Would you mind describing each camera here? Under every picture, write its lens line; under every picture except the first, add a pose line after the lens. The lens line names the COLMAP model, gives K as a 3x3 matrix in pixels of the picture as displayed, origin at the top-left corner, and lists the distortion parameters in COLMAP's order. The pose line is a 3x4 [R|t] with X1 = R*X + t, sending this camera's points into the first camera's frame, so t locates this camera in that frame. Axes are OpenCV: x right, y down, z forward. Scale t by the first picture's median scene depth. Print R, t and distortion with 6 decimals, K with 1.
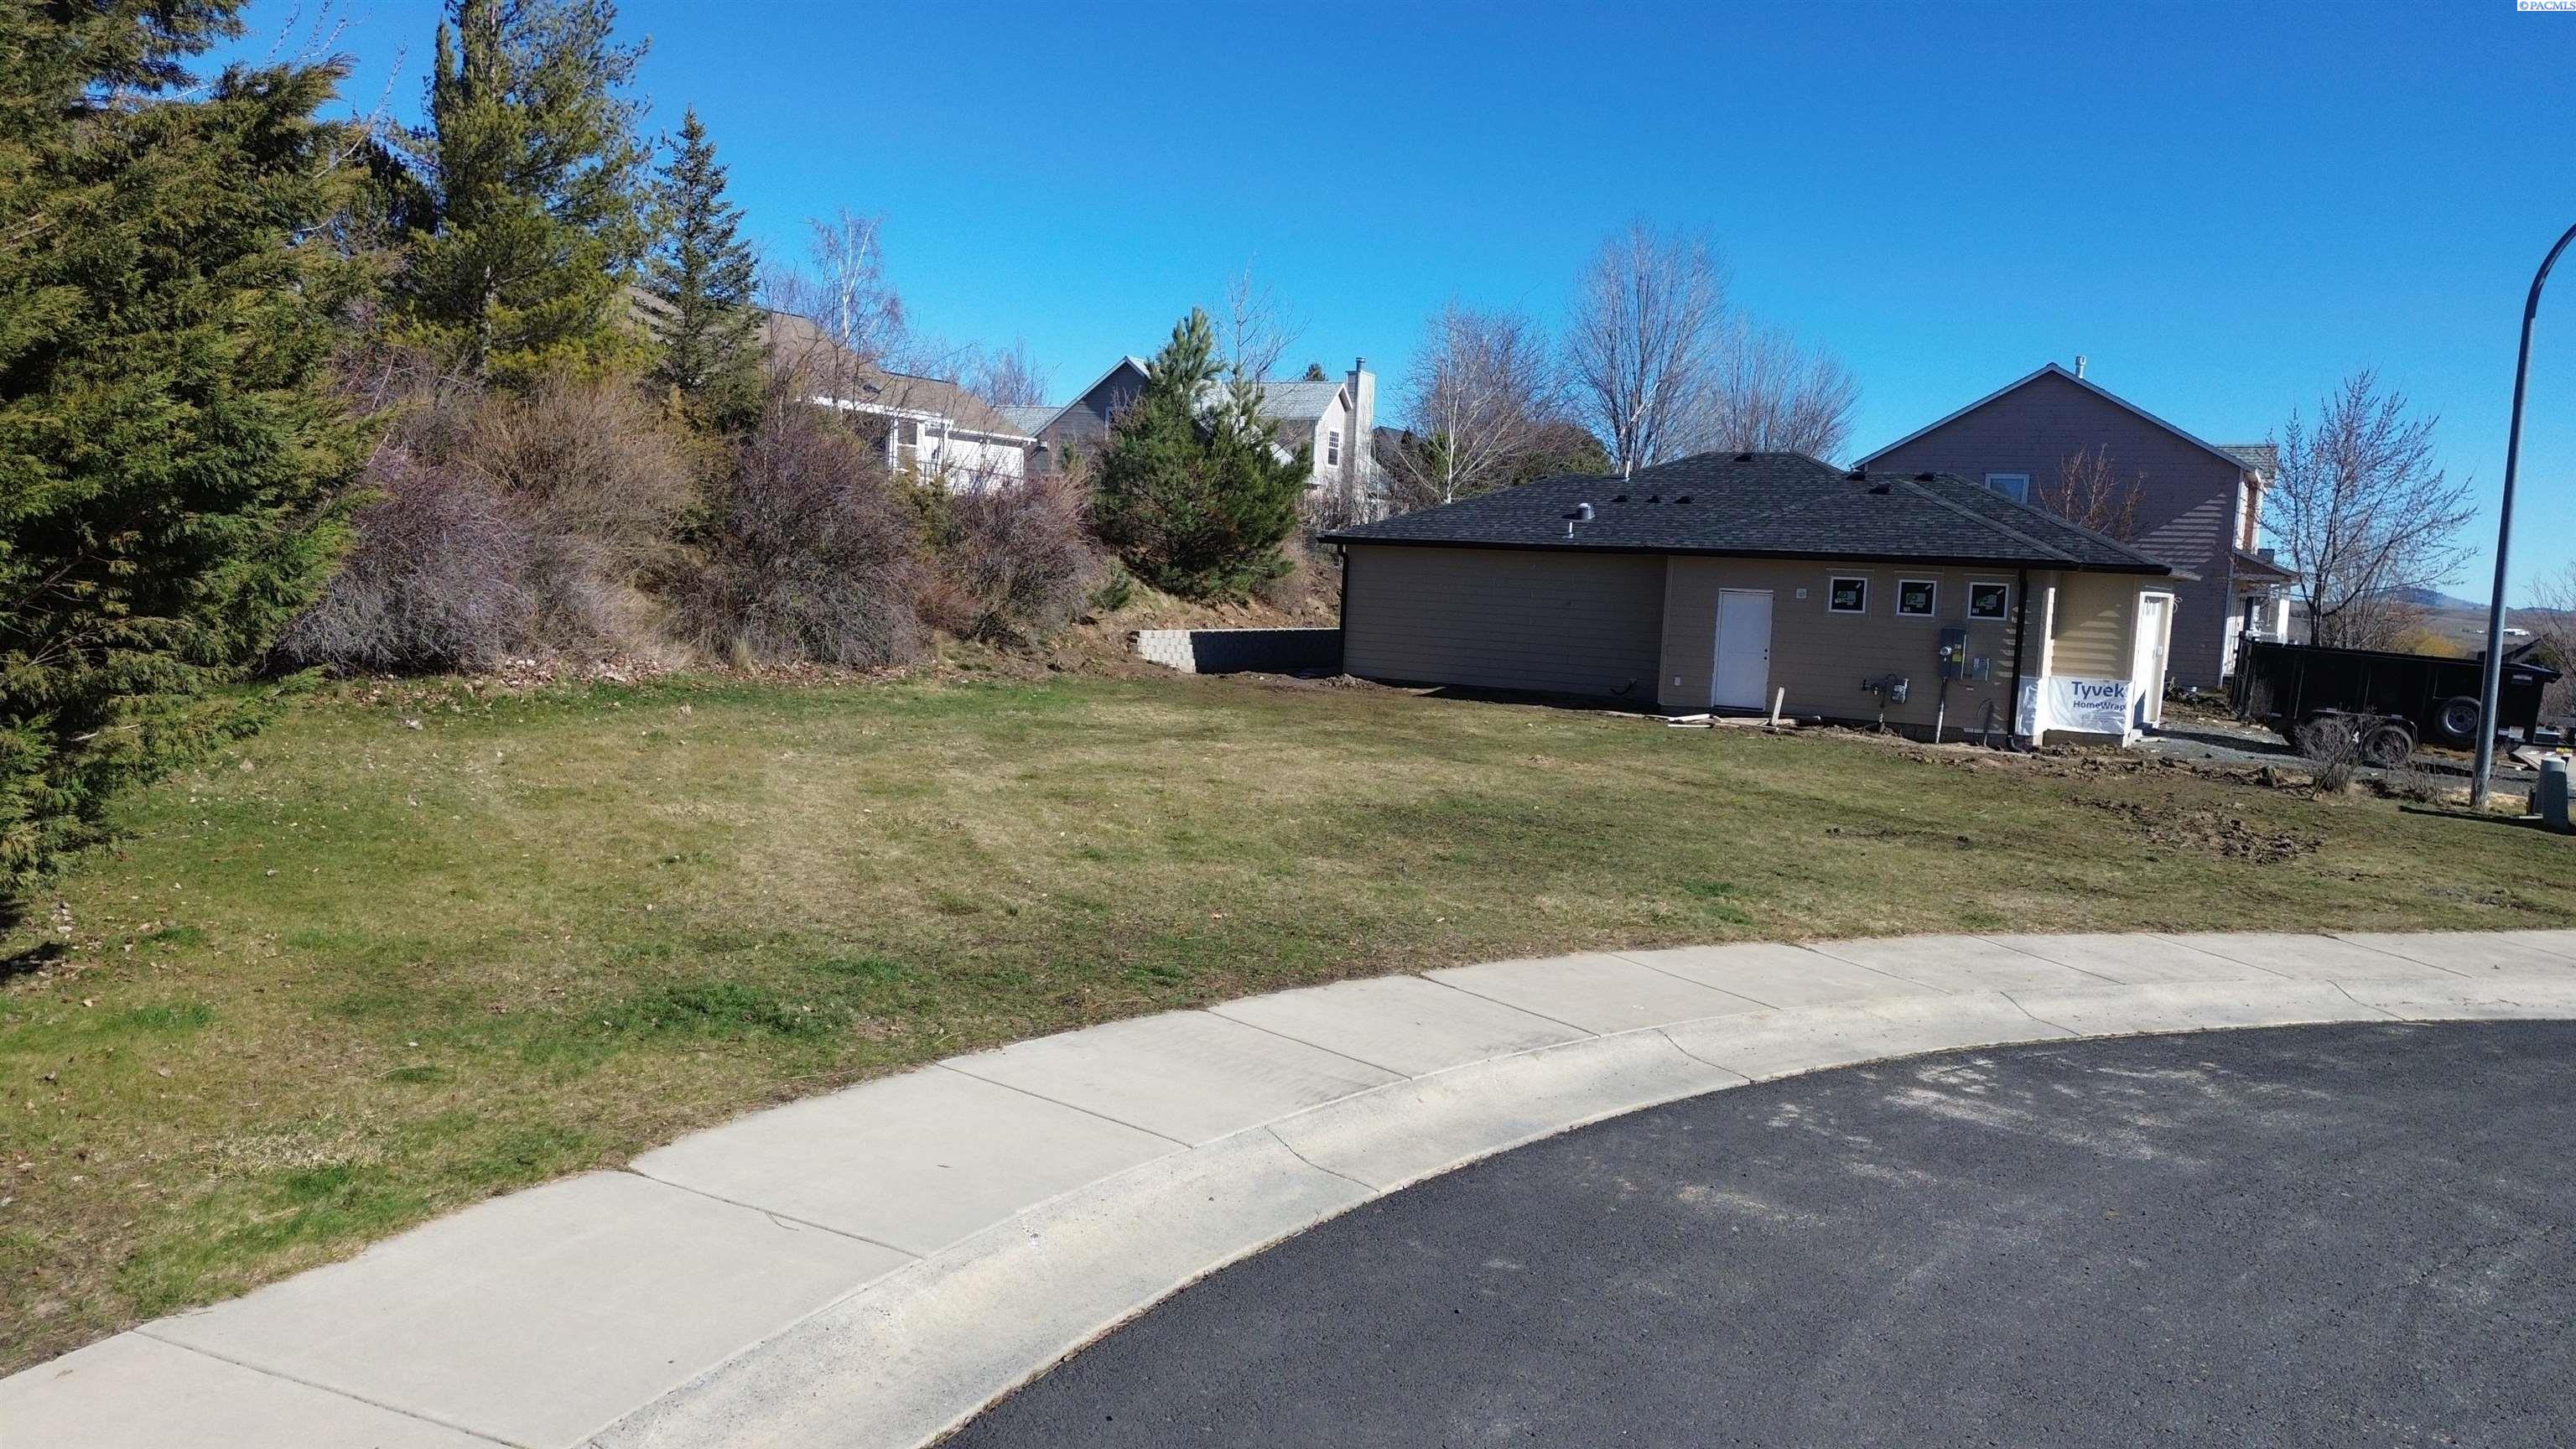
lens RADIAL K [[1810.2, 0, 1281.7], [0, 1810.2, 734.4], [0, 0, 1]] dist [0.078581, -0.072694]
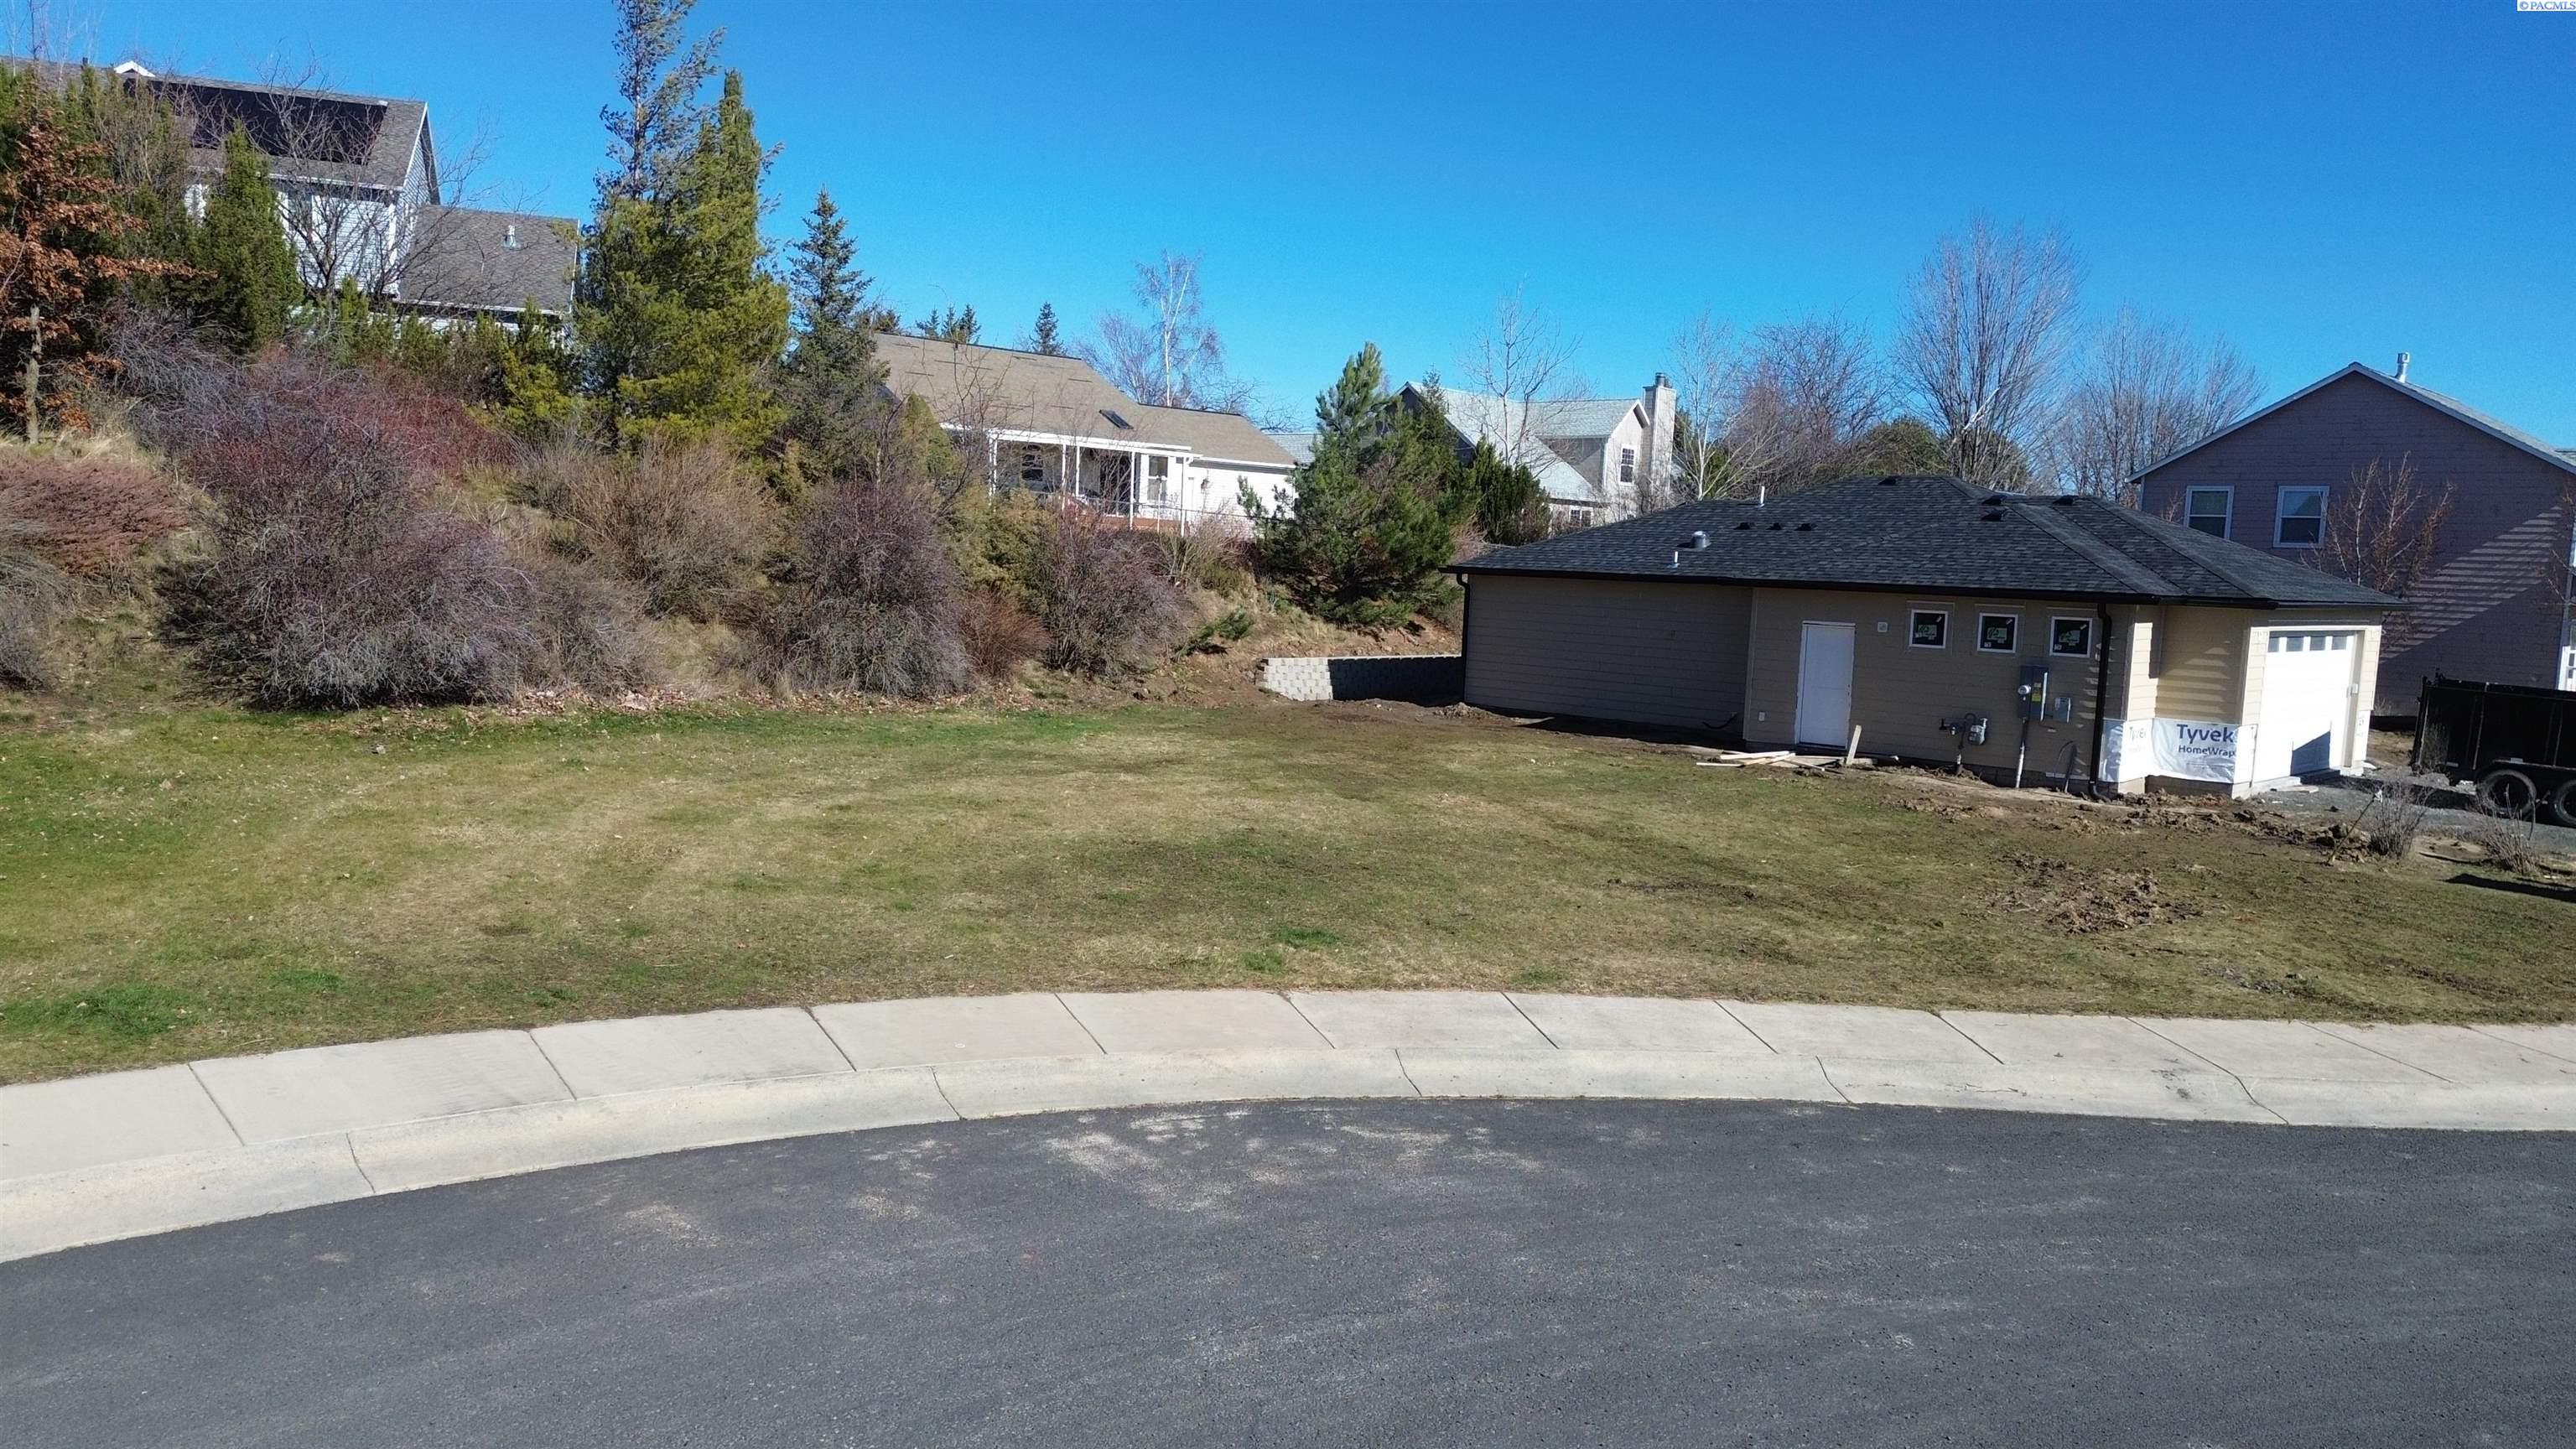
lens RADIAL K [[1810.2, 0, 1281.7], [0, 1810.2, 734.4], [0, 0, 1]] dist [0.078581, -0.072694]
pose [[0.970349, 0.016185, -0.241165, 0.214539], [-0.017722, 0.999834, -0.004207, -0.011654], [0.241056, 0.008356, 0.970475, -0.003375]]
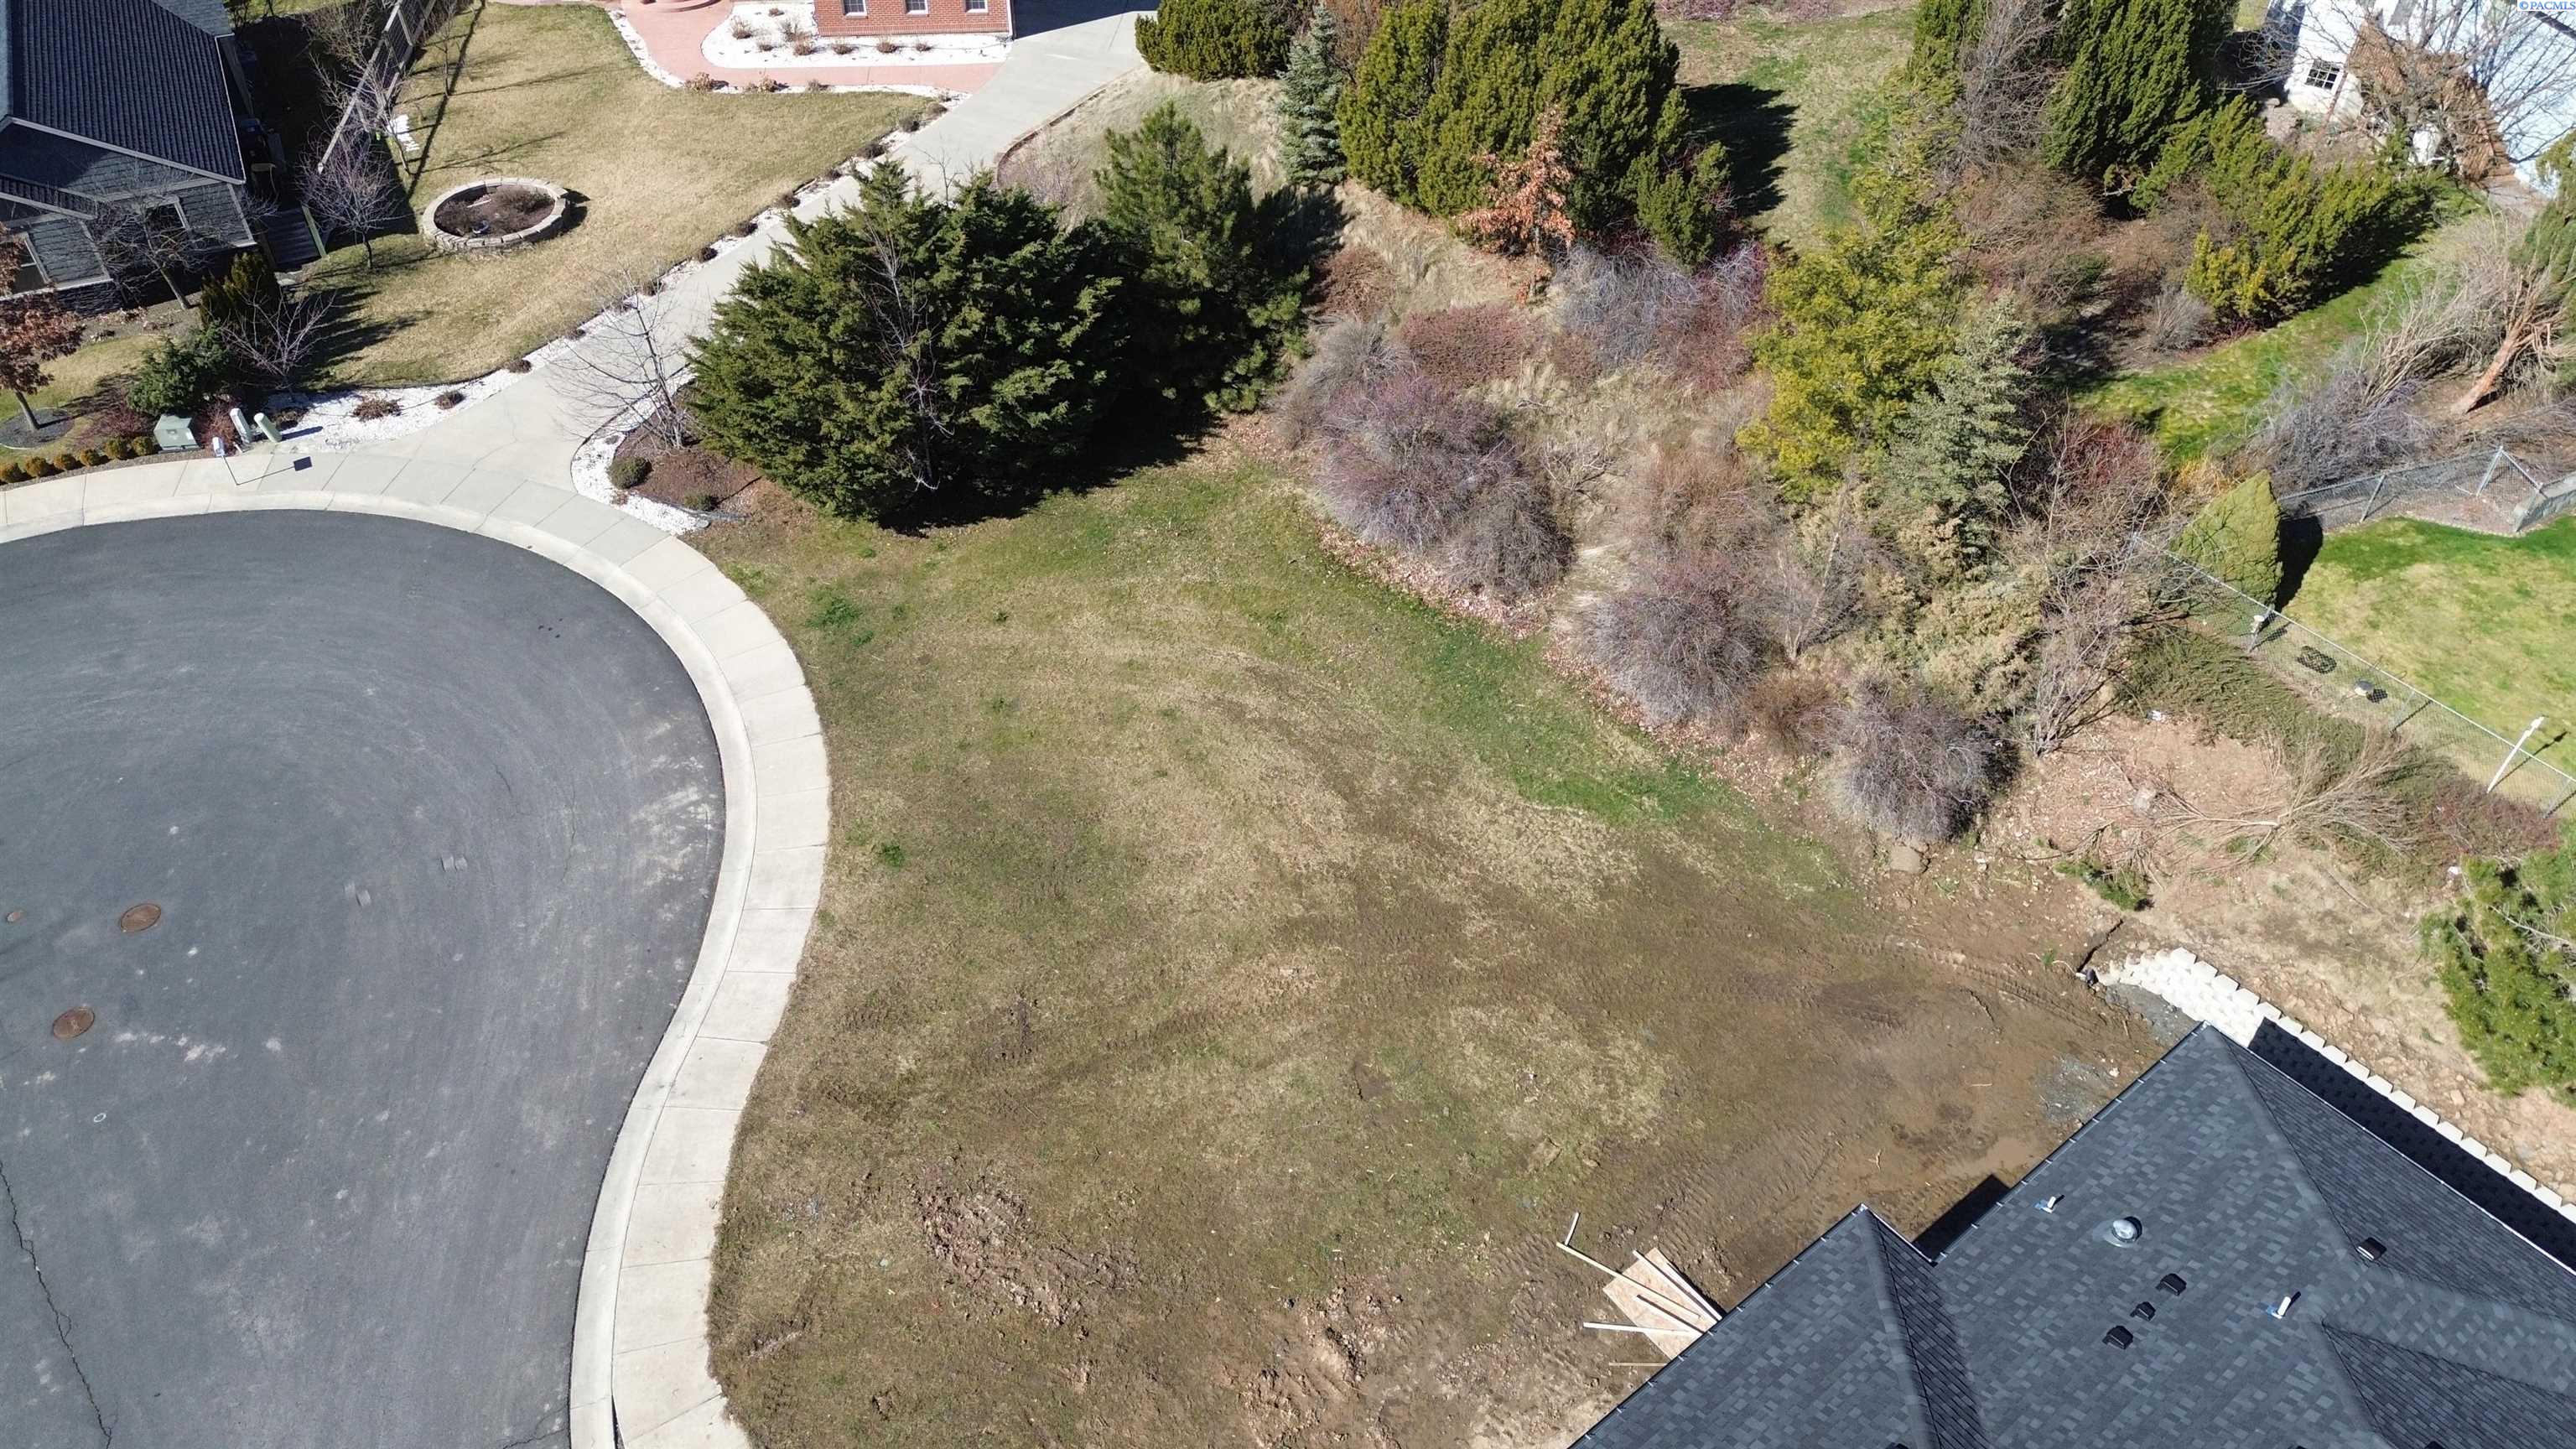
lens RADIAL K [[1810.2, 0, 1281.7], [0, 1810.2, 734.4], [0, 0, 1]] dist [0.078581, -0.072694]
pose [[-0.374419, 0.585458, -0.719061, 0.802796], [-0.117221, 0.739362, 0.663025, -0.815206], [0.919820, 0.332539, -0.208204, 0.892241]]
